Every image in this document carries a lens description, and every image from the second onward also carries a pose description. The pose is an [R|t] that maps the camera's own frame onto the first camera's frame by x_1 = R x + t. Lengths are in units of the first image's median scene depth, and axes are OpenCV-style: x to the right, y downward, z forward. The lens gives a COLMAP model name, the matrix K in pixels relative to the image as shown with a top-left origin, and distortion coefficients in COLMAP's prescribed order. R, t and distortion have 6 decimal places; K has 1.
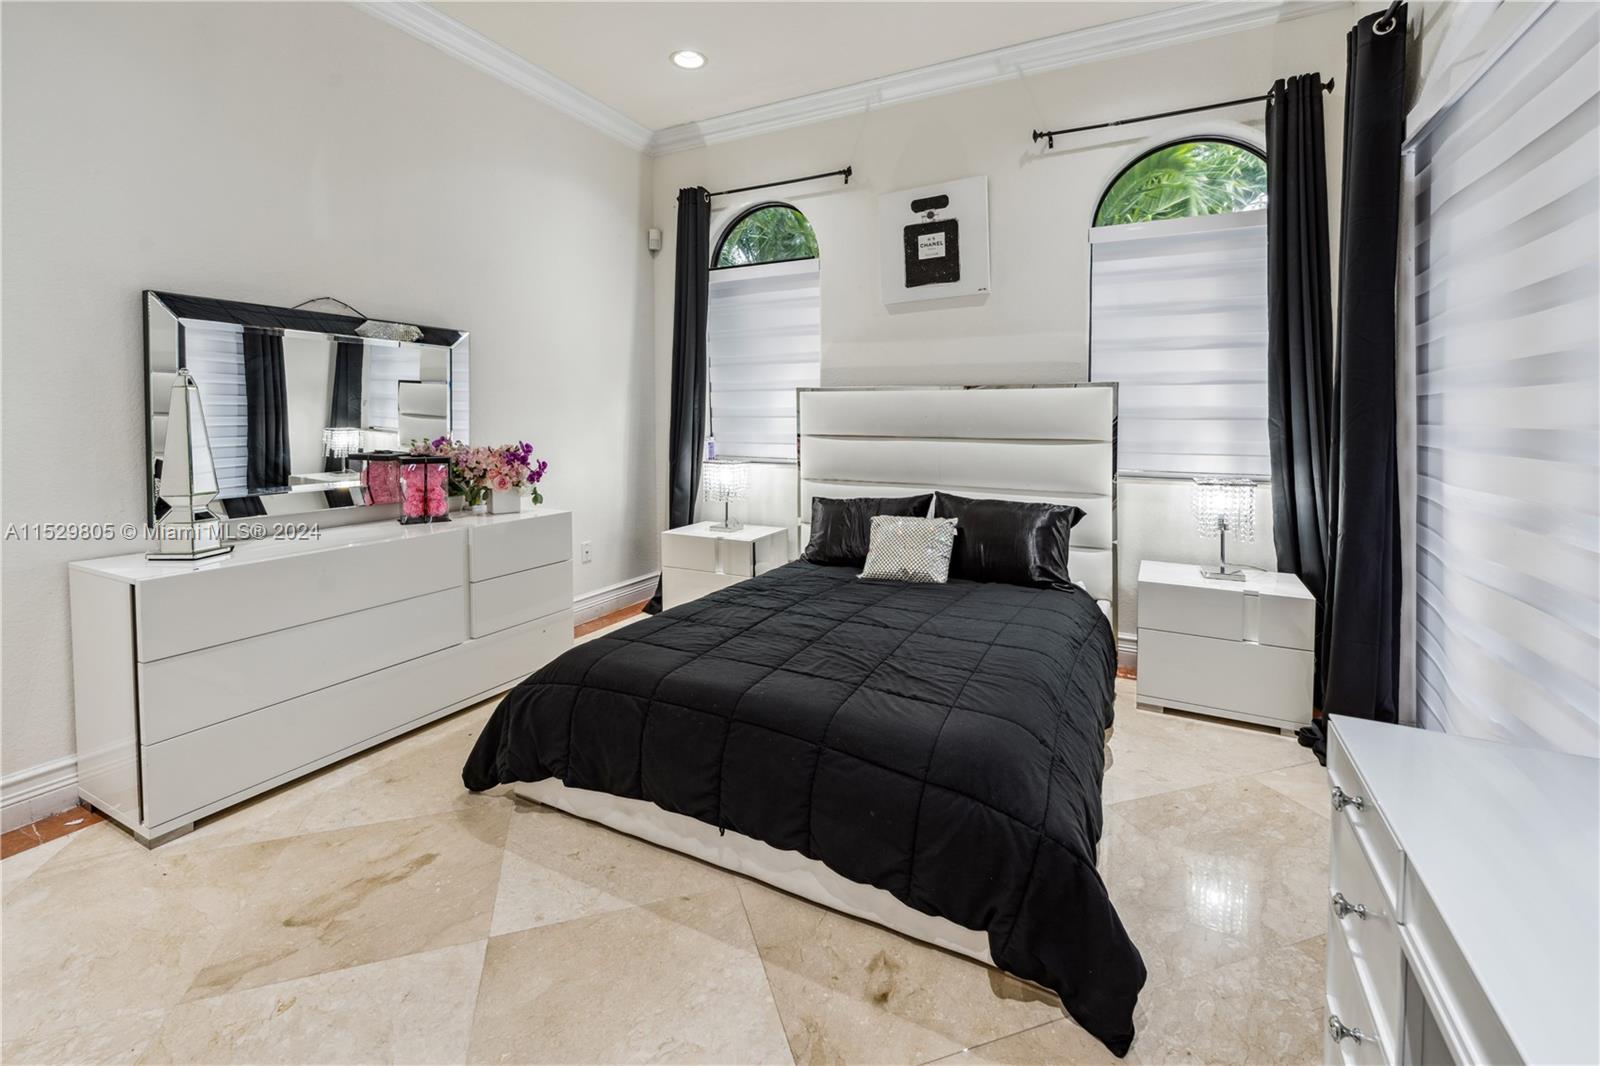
lens RADIAL K [[661.0, 0, 826.1], [0, 661.0, 431.6], [0, 0, 1]] dist [-0.000676, -0.000408]
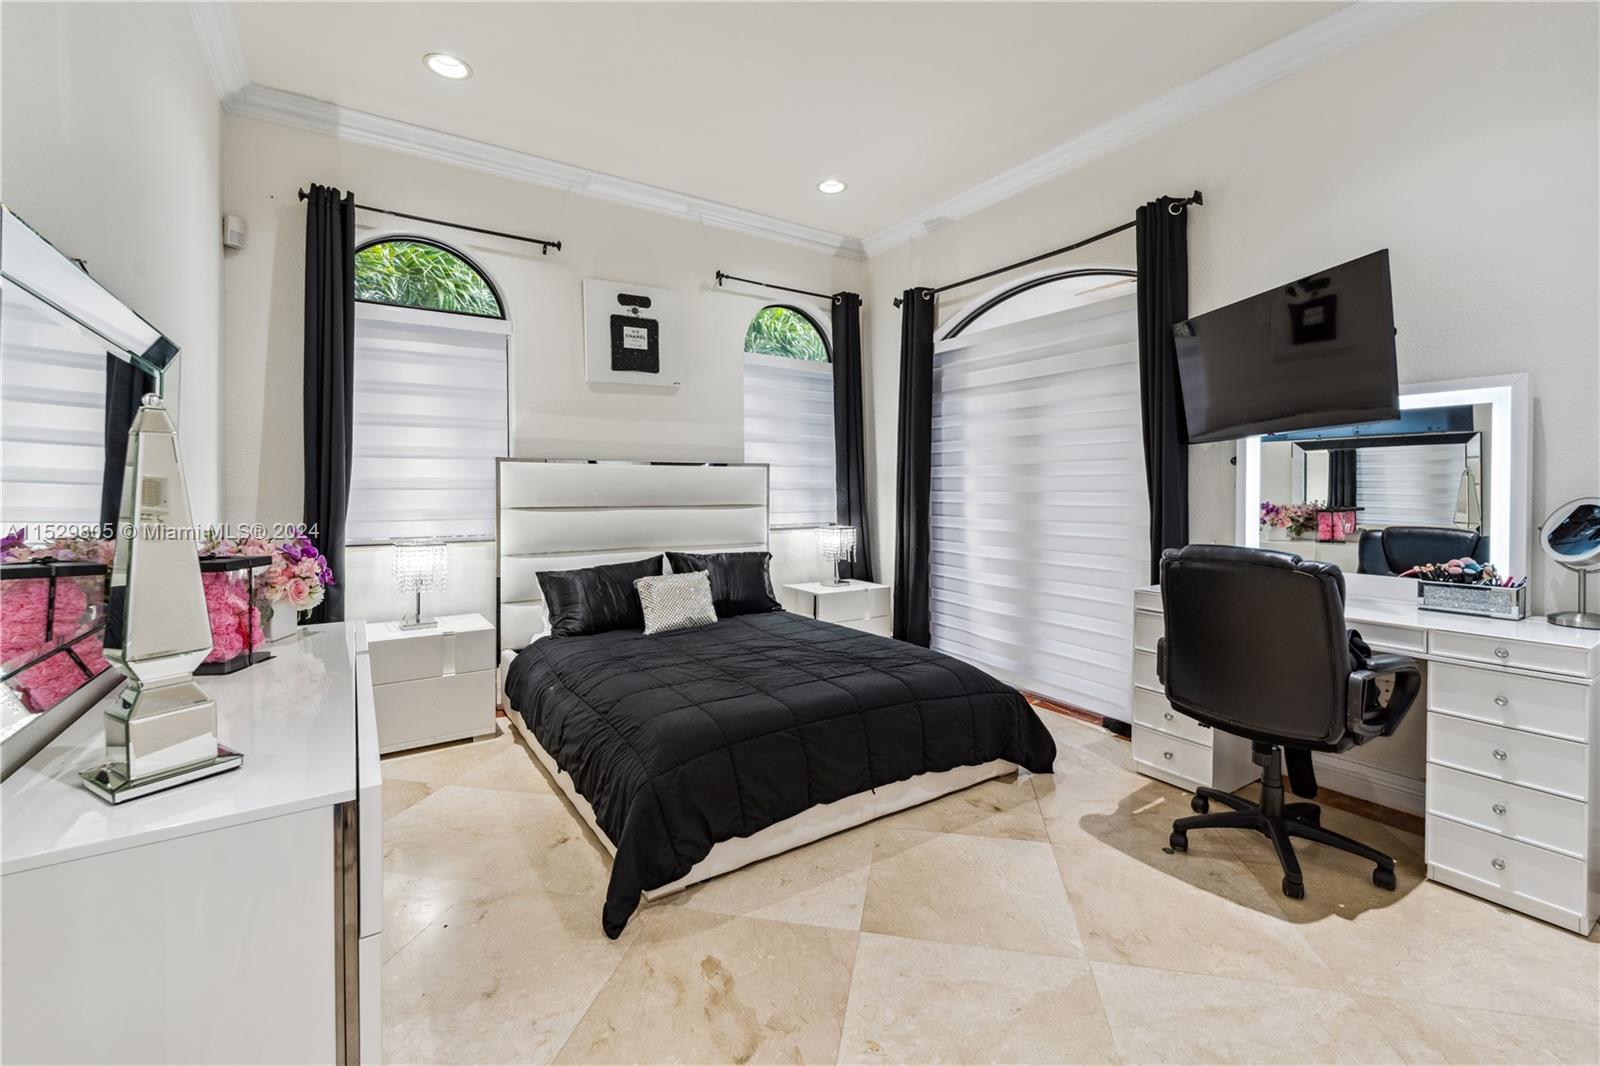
lens RADIAL K [[661.0, 0, 768.5], [0, 661.0, 486.5], [0, 0, 1]] dist [-0.000676, -0.000408]
pose [[0.525715, 0.001625, 0.850659, -0.736394], [0.021071, 0.999666, -0.014932, -0.004336], [-0.850399, 0.025774, 0.525506, 0.231045]]
